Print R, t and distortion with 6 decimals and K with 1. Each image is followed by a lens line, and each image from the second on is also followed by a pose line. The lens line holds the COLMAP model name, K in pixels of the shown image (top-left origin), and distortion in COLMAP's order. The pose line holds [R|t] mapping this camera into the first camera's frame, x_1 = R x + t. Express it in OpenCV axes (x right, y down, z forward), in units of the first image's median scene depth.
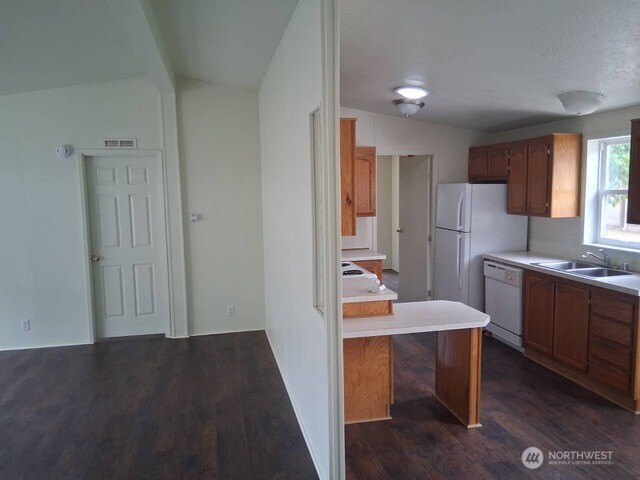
lens RADIAL K [[476.2, 0, 317.2], [0, 476.2, 238.9], [0, 0, 1]] dist [0.106832, -0.165515]
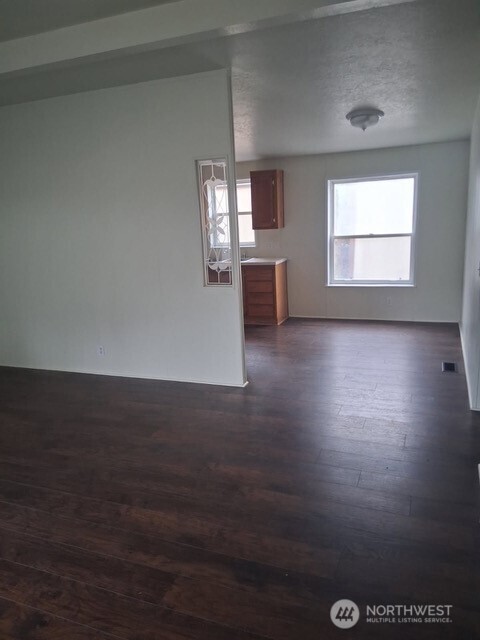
lens RADIAL K [[476.2, 0, 240.0], [0, 476.2, 320.0], [0, 0, 1]] dist [0.106832, -0.165515]
pose [[0.557153, -0.201802, 0.805516, -0.784654], [0.137316, 0.979058, 0.150301, 0.020201], [-0.818978, 0.026870, 0.573196, 0.001186]]
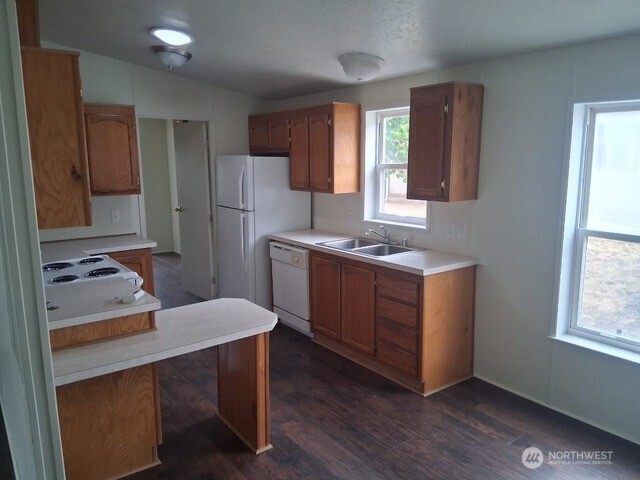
lens RADIAL K [[476.2, 0, 317.2], [0, 476.2, 238.9], [0, 0, 1]] dist [0.106832, -0.165515]
pose [[0.907560, -0.057425, 0.415978, 0.063309], [0.035239, 0.997526, 0.060824, -0.013961], [-0.418442, -0.040543, 0.907338, 0.171092]]
